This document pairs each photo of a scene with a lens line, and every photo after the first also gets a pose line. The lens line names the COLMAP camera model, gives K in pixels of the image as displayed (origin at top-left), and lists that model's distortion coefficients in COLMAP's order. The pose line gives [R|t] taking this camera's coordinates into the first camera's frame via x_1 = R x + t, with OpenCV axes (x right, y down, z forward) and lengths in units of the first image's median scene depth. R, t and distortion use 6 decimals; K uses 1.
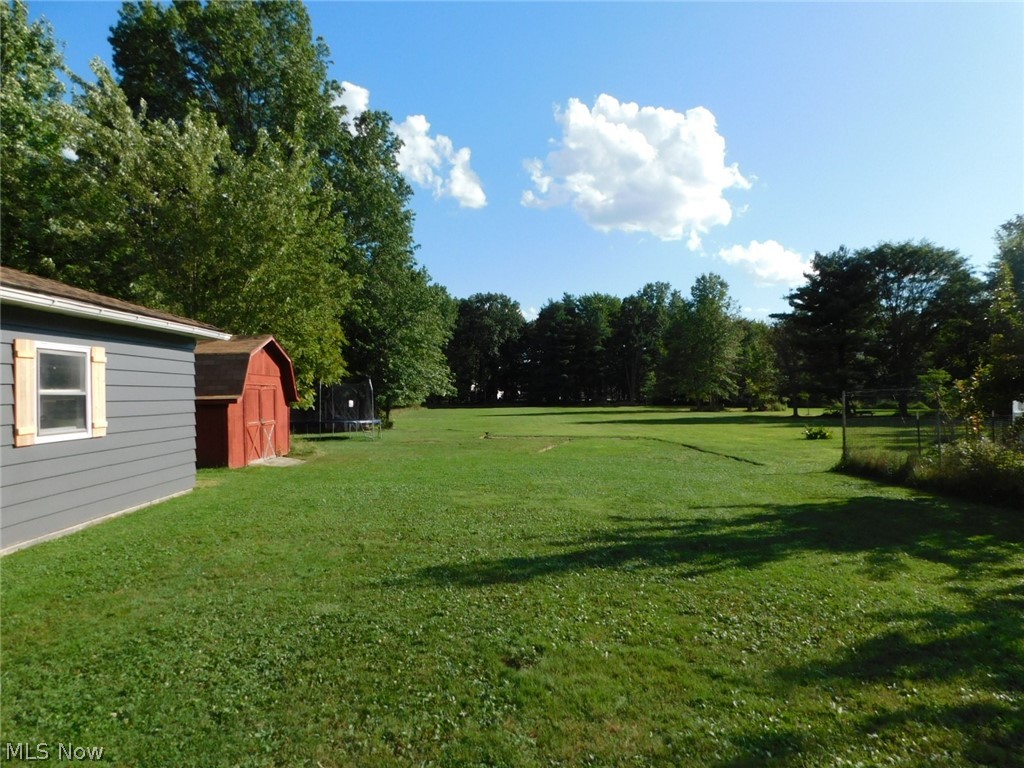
lens RADIAL K [[676.2, 0, 512.0], [0, 676.2, 384.0], [0, 0, 1]] dist [0.001485, 0.001305]
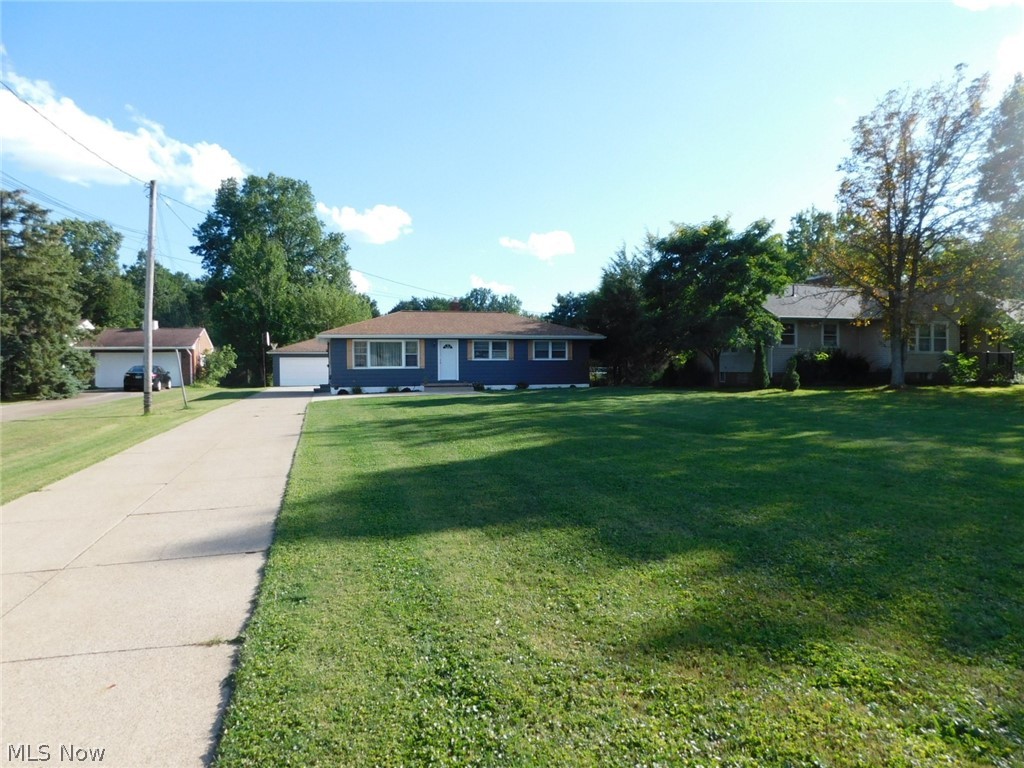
lens RADIAL K [[676.2, 0, 512.0], [0, 676.2, 384.0], [0, 0, 1]] dist [0.001485, 0.001305]
pose [[0.968775, -0.001822, 0.247935, -0.149638], [-0.004314, 0.999698, 0.024202, 0.012721], [-0.247904, -0.024516, 0.968474, -0.826042]]
